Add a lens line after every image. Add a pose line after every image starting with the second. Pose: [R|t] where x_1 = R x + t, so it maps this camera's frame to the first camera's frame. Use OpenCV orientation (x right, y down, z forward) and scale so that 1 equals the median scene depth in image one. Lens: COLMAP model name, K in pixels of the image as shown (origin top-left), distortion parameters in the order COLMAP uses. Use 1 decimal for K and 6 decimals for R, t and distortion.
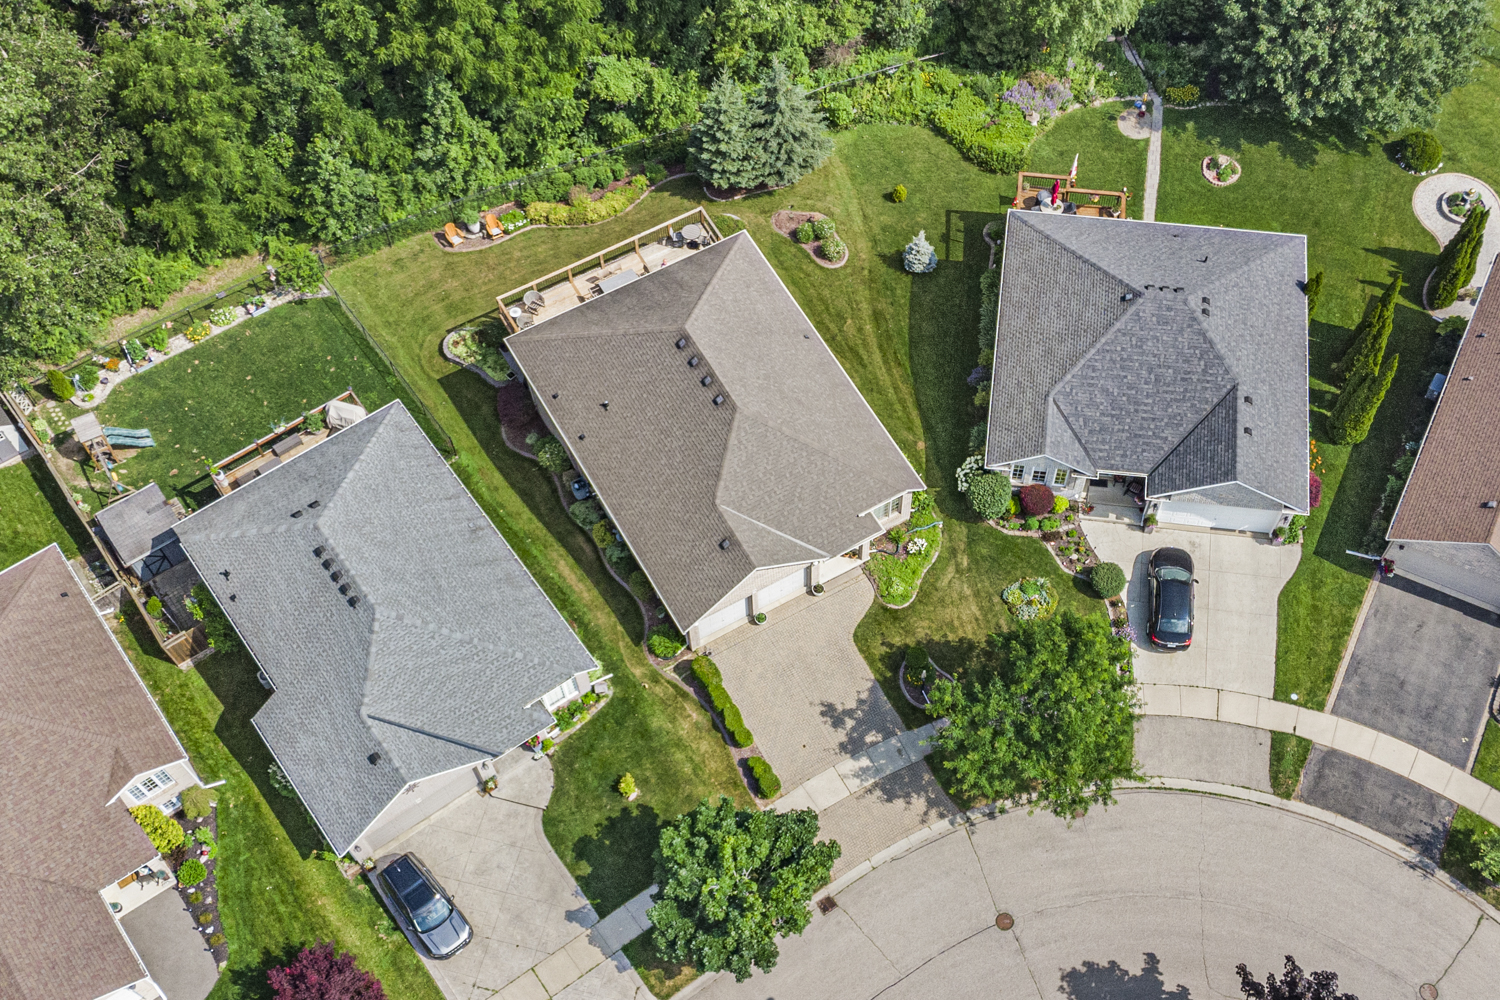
lens RADIAL K [[1054.9, 0, 785.4], [0, 1054.9, 556.5], [0, 0, 1]] dist [0.009946, -0.003050]
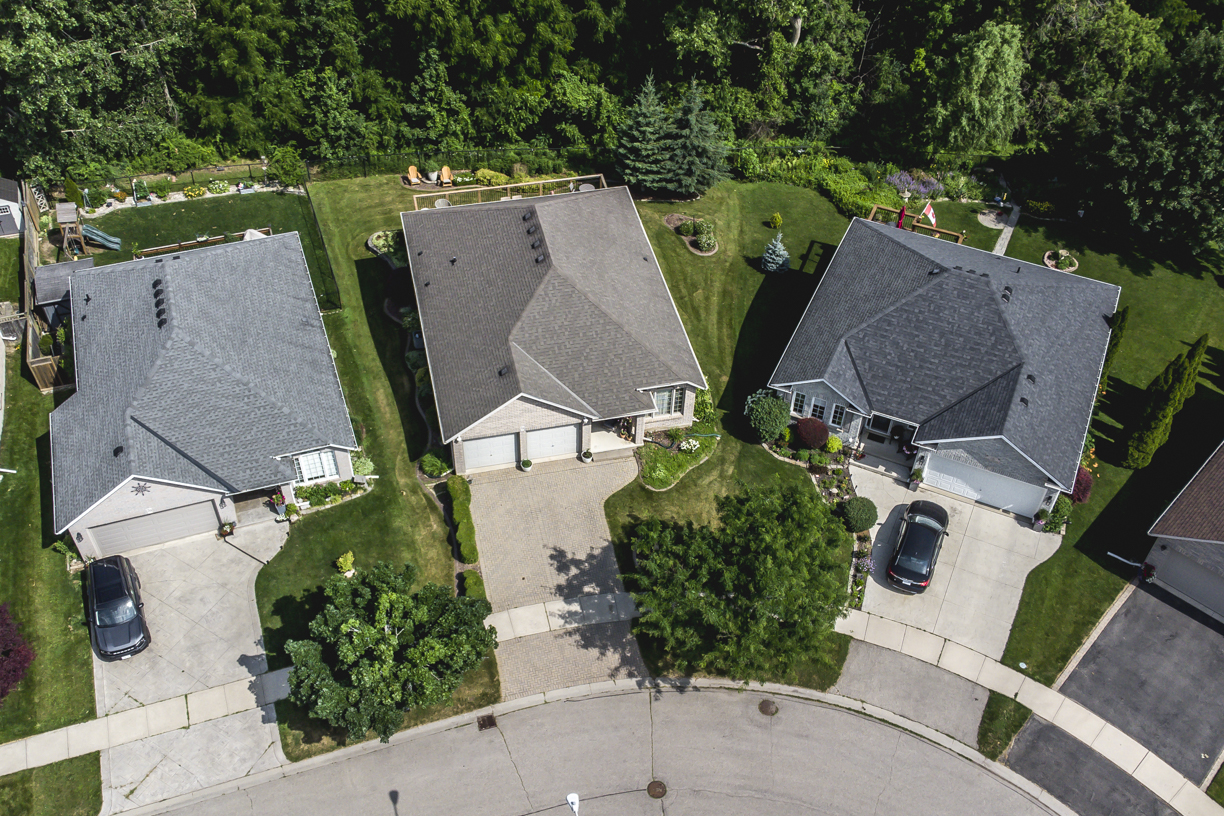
lens RADIAL K [[863.0, 0, 578.5], [0, 863.0, 406.2], [0, 0, 1]] dist [0.014657, -0.003275]
pose [[0.960982, 0.245229, -0.127969, 0.122757], [-0.264987, 0.948859, -0.171608, 0.136449], [0.079341, 0.198822, 0.976819, 0.136548]]
